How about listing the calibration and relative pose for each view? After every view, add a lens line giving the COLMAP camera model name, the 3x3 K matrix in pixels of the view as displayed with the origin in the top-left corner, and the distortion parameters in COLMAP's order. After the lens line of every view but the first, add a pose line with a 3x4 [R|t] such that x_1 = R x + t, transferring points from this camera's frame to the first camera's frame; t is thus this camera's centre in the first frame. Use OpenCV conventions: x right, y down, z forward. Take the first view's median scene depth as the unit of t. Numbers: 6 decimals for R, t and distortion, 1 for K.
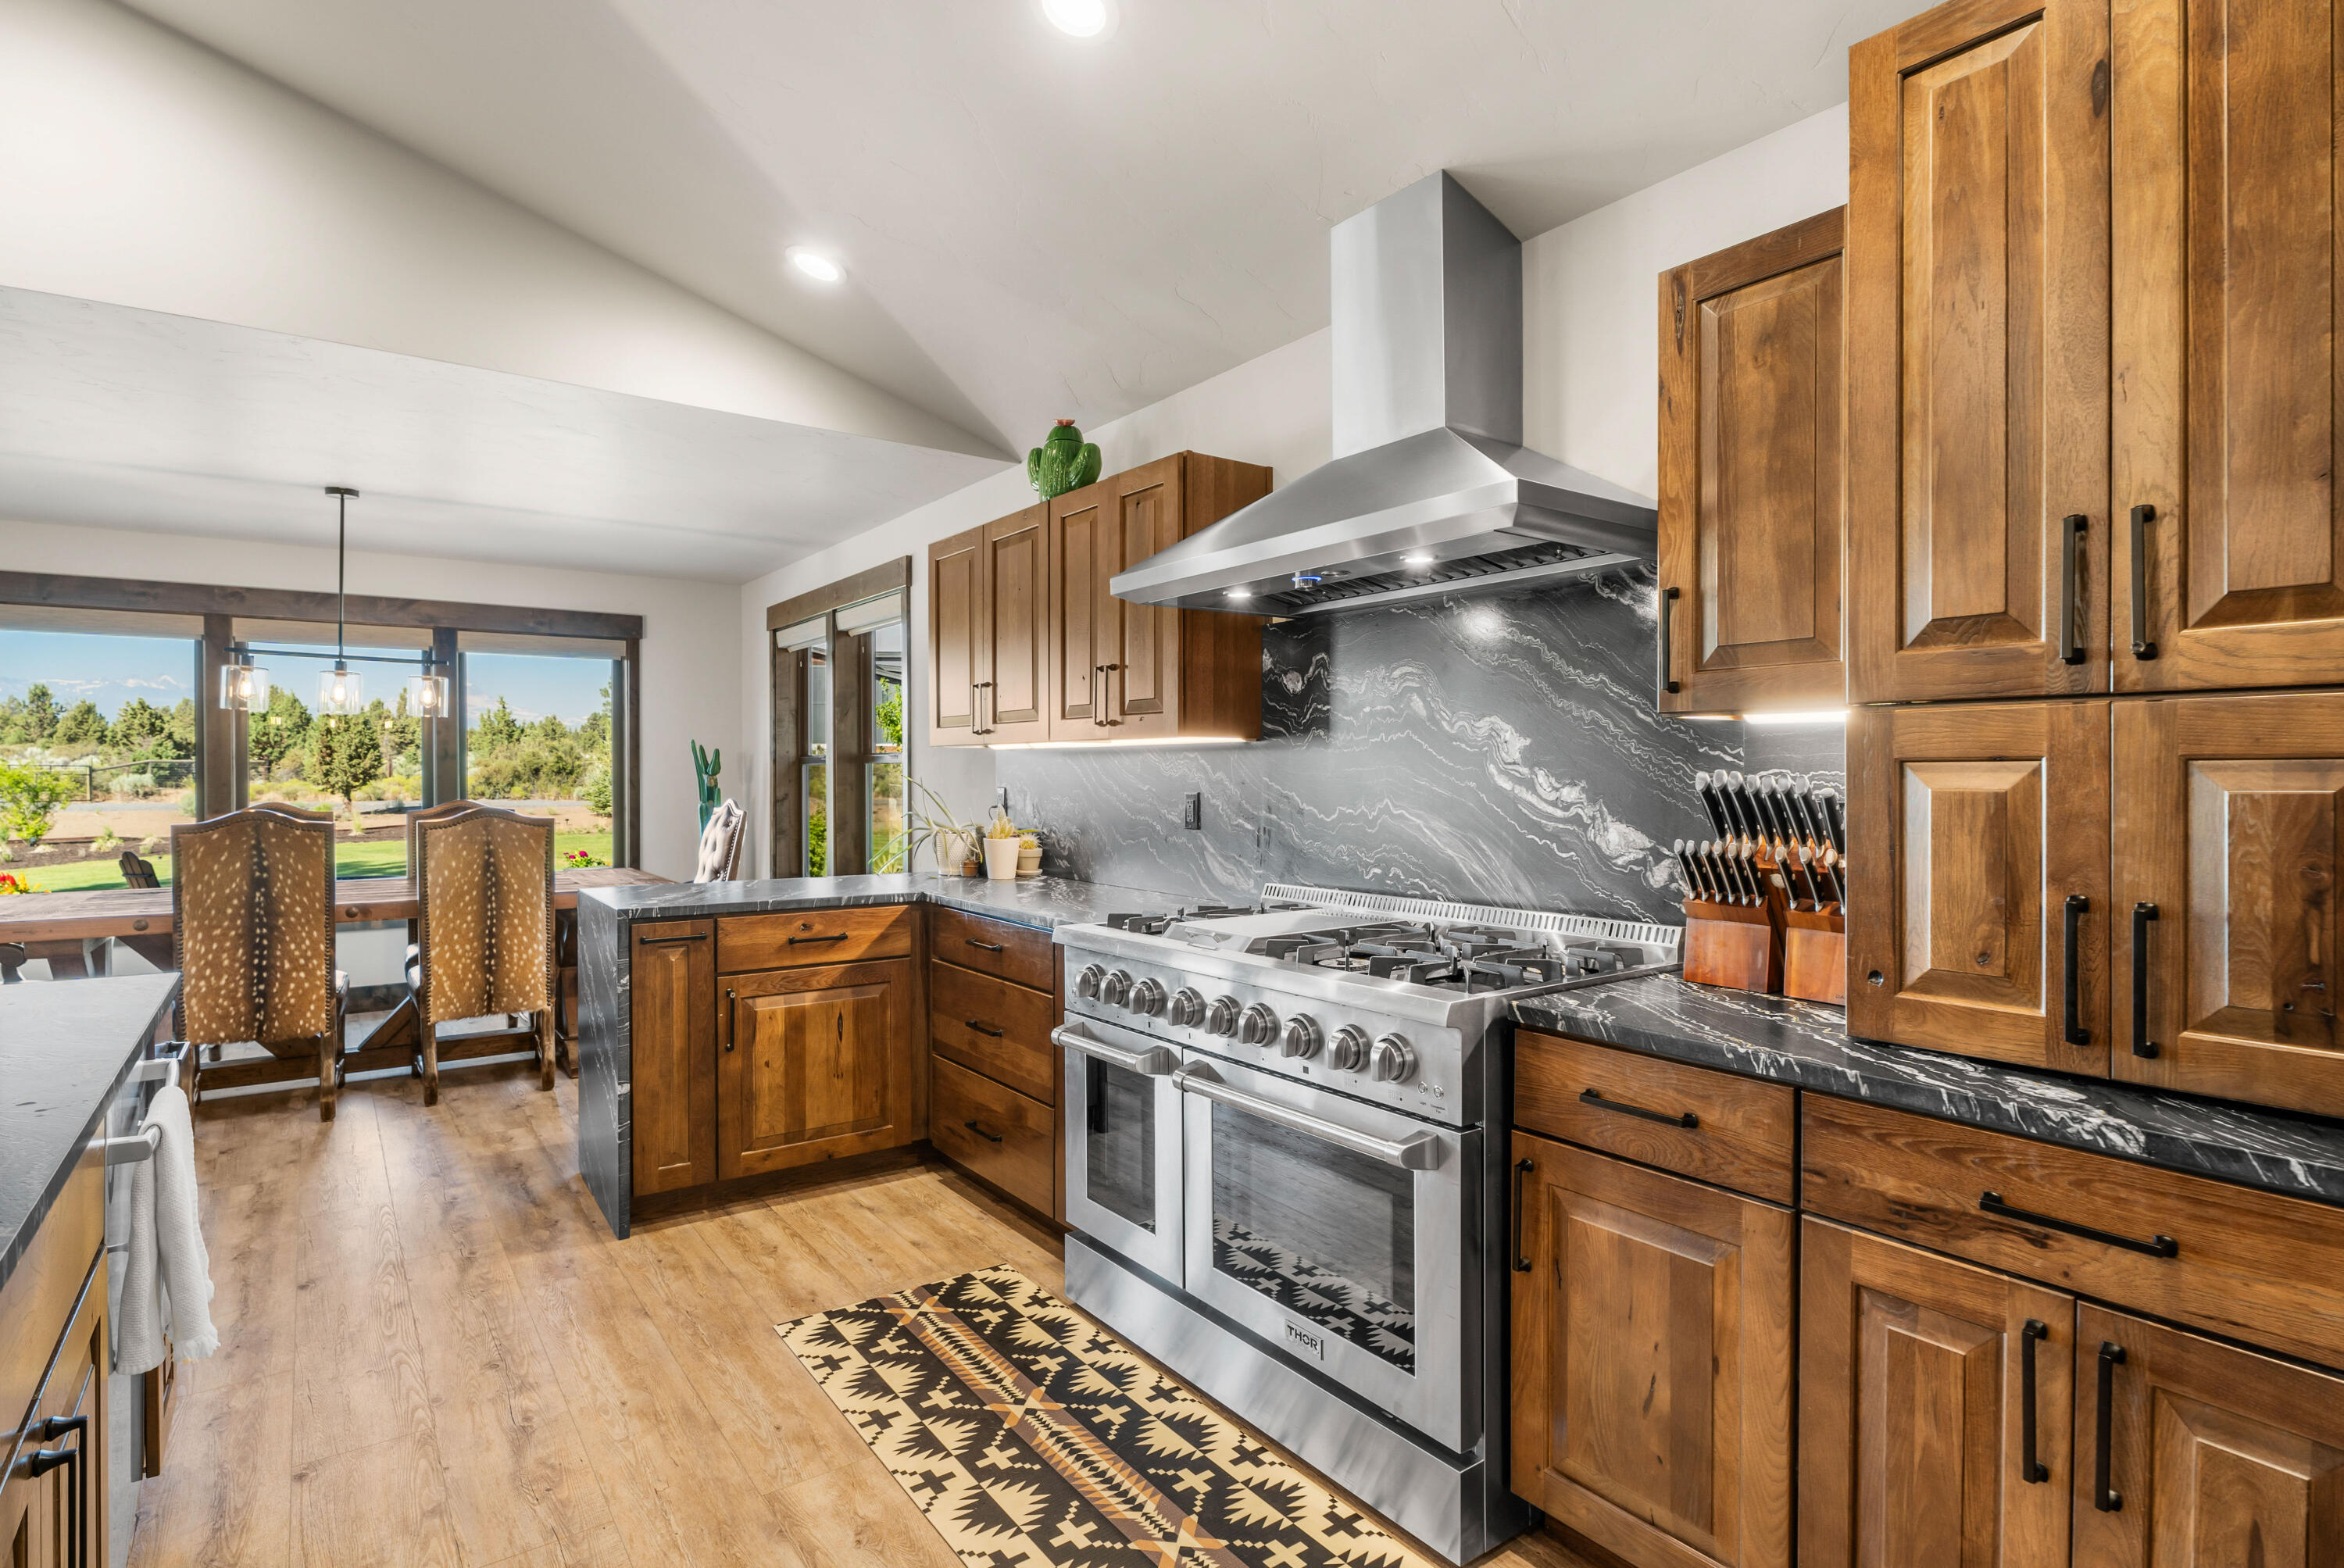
lens RADIAL K [[1197.8, 0, 1221.4], [0, 1197.8, 785.8], [0, 0, 1]] dist [-0.003095, -0.001512]
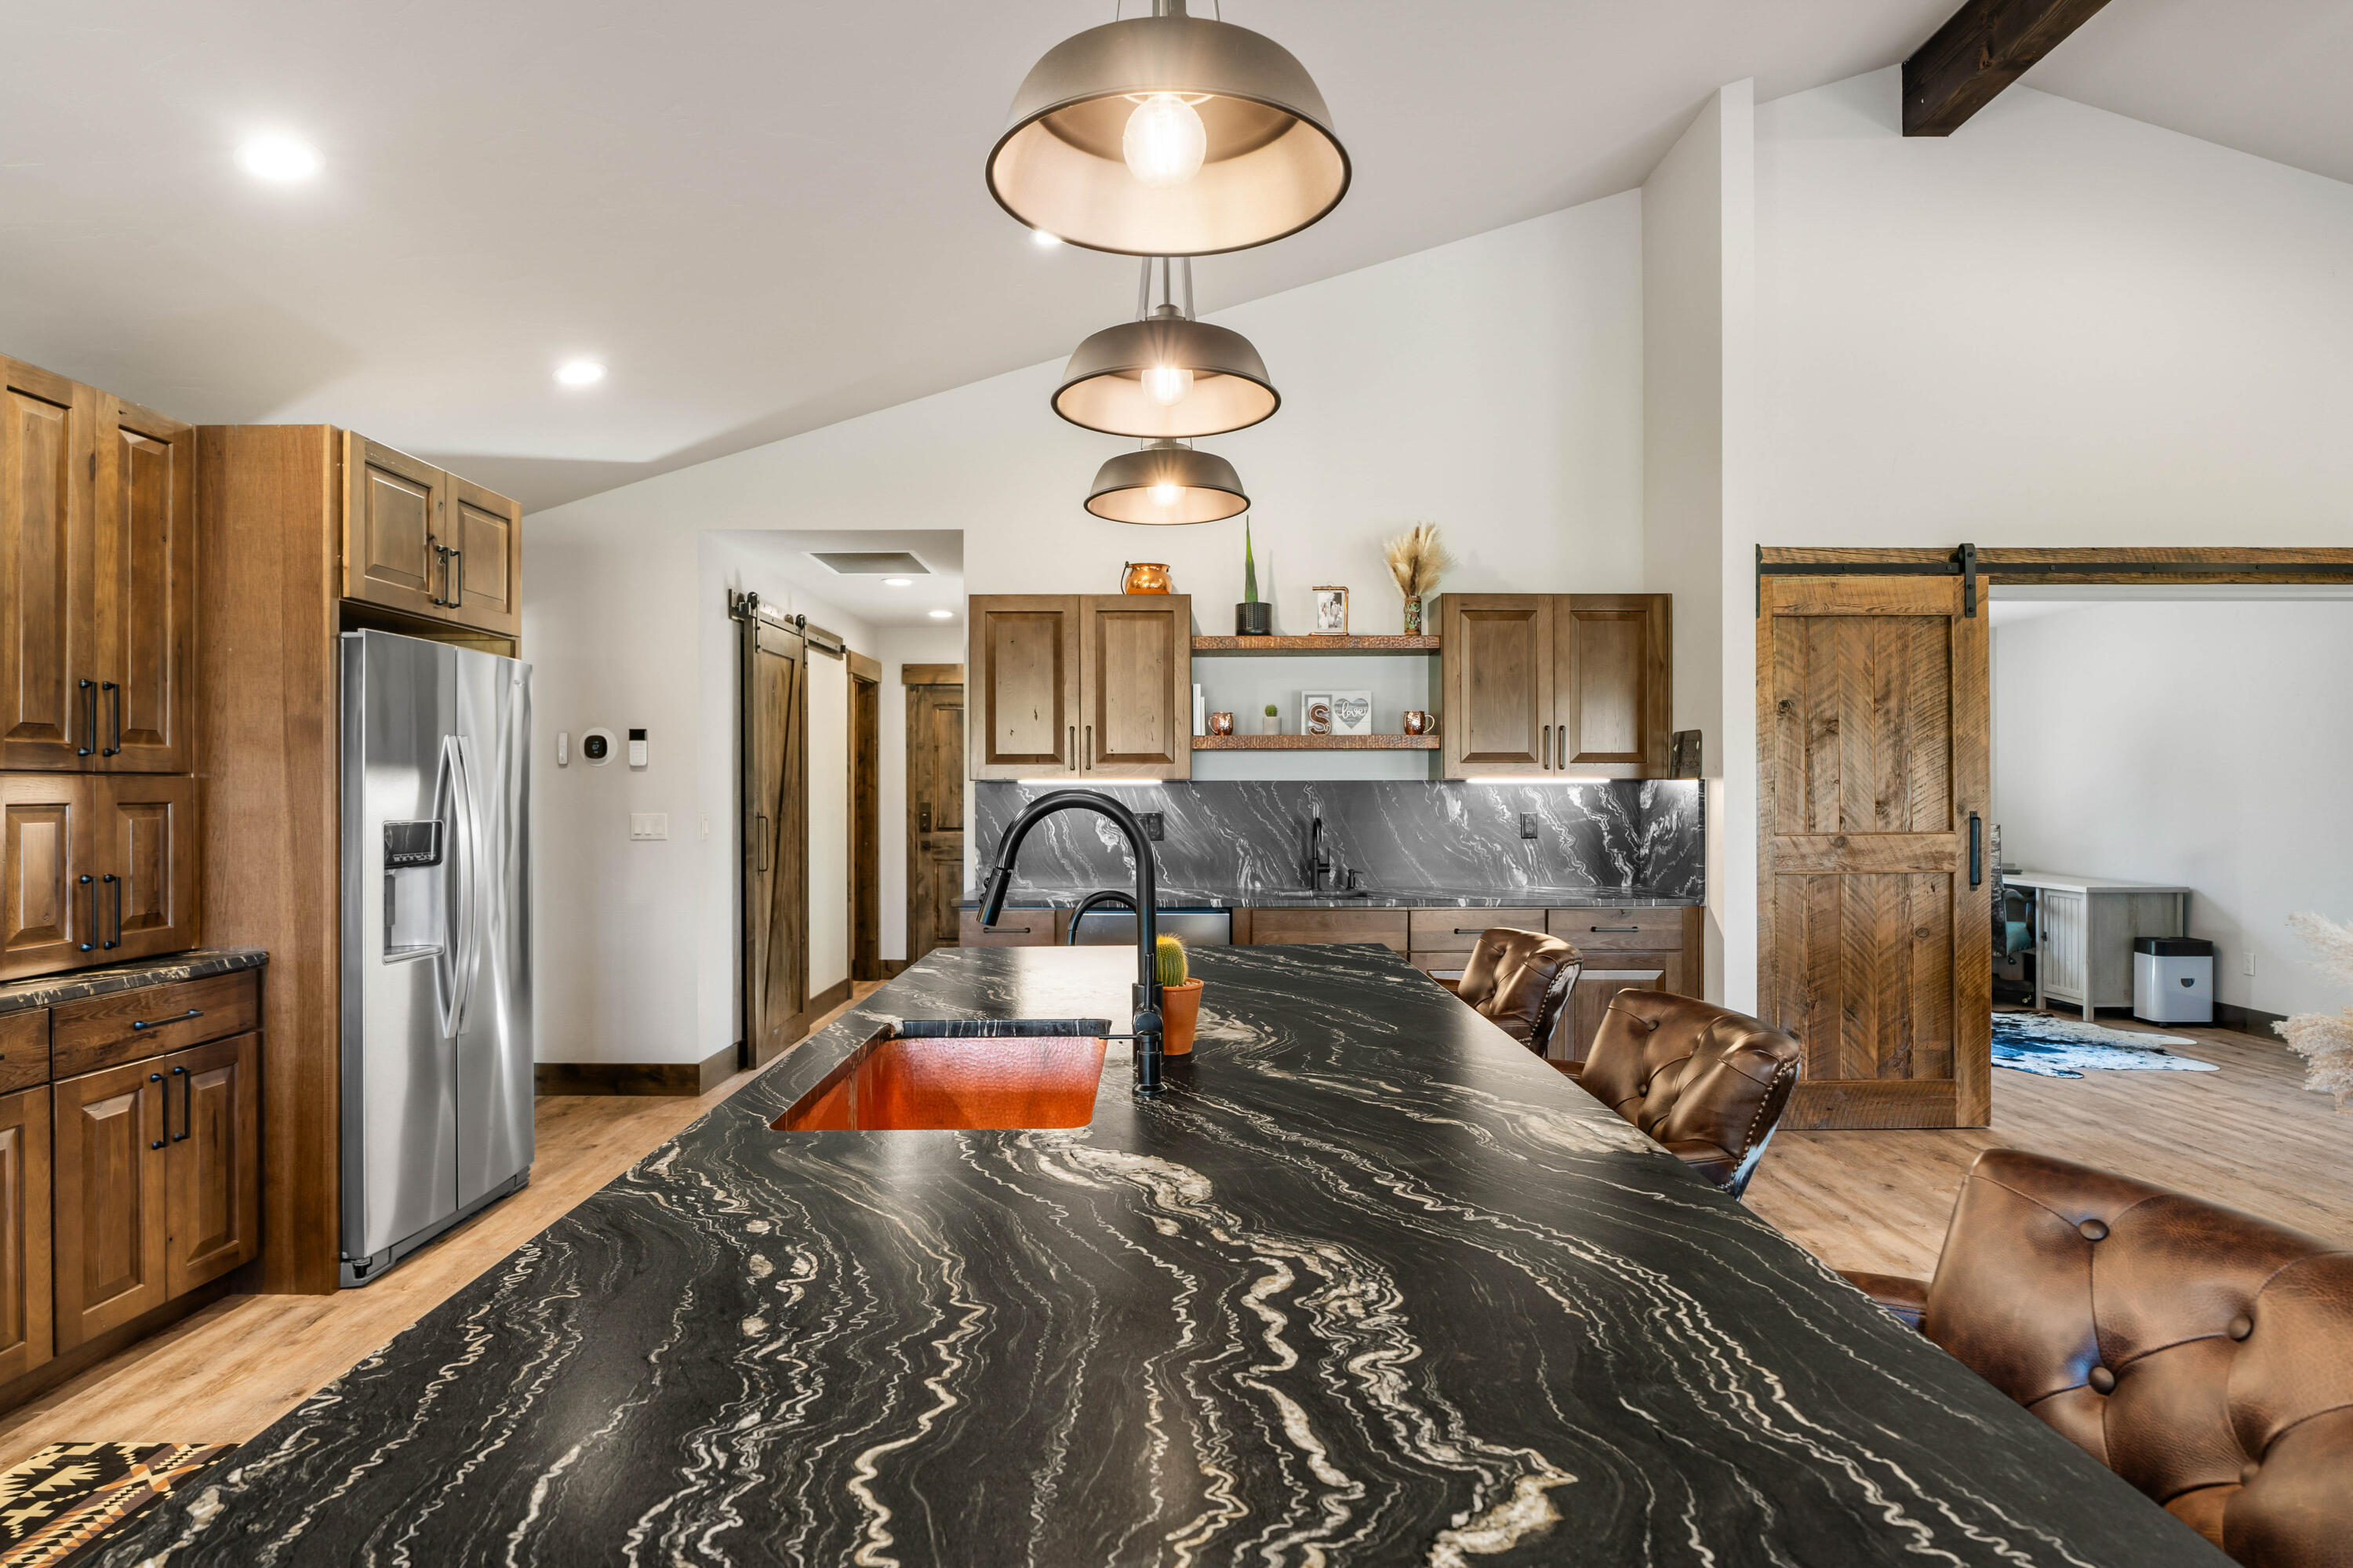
lens RADIAL K [[1299.5, 0, 1198.6], [0, 1299.5, 785.8], [0, 0, 1]] dist [-0.004233, 0.000783]
pose [[-0.812358, 0.003914, 0.583146, -0.839095], [0.009285, 0.999938, 0.006222, -0.020777], [-0.583085, 0.010469, -0.812344, 0.699408]]
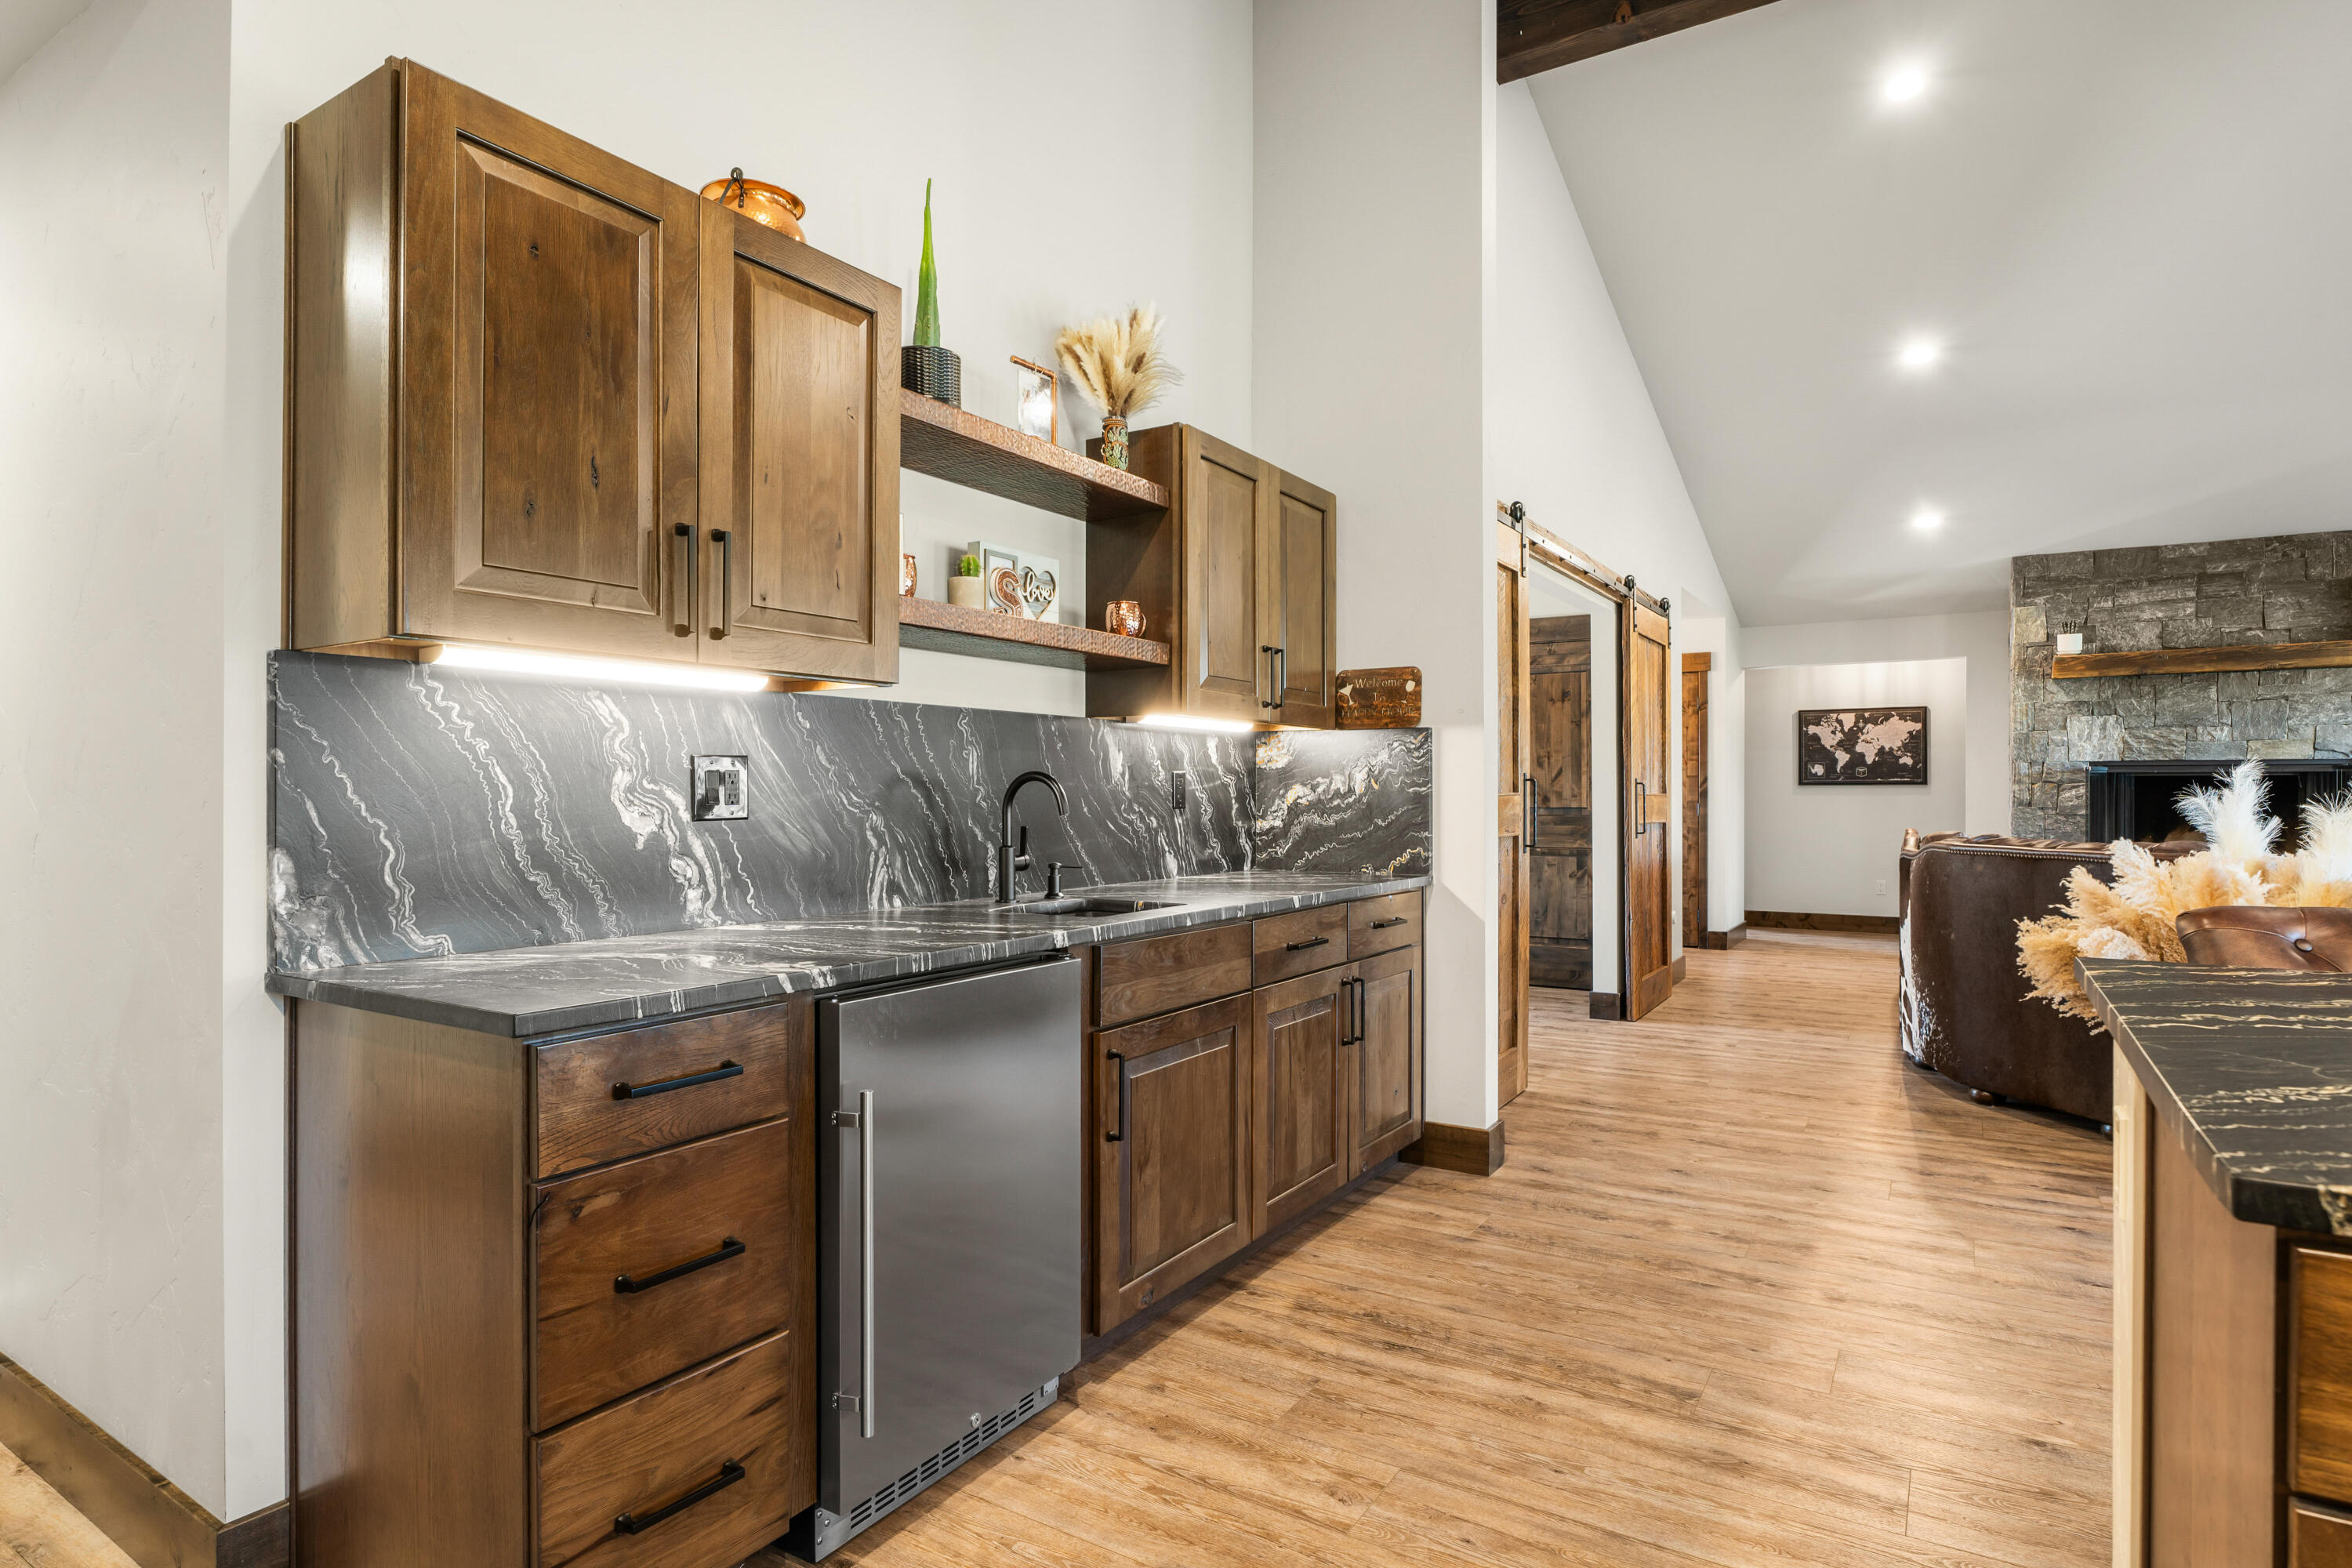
lens RADIAL K [[1240.2, 0, 1185.4], [0, 1240.2, 787.7], [0, 0, 1]] dist [-0.005331, -0.001594]
pose [[-0.928903, -0.000689, -0.370323, 0.202905], [-0.003536, 0.999969, 0.007010, 0.034806], [0.370307, 0.007821, -0.928877, 0.134847]]
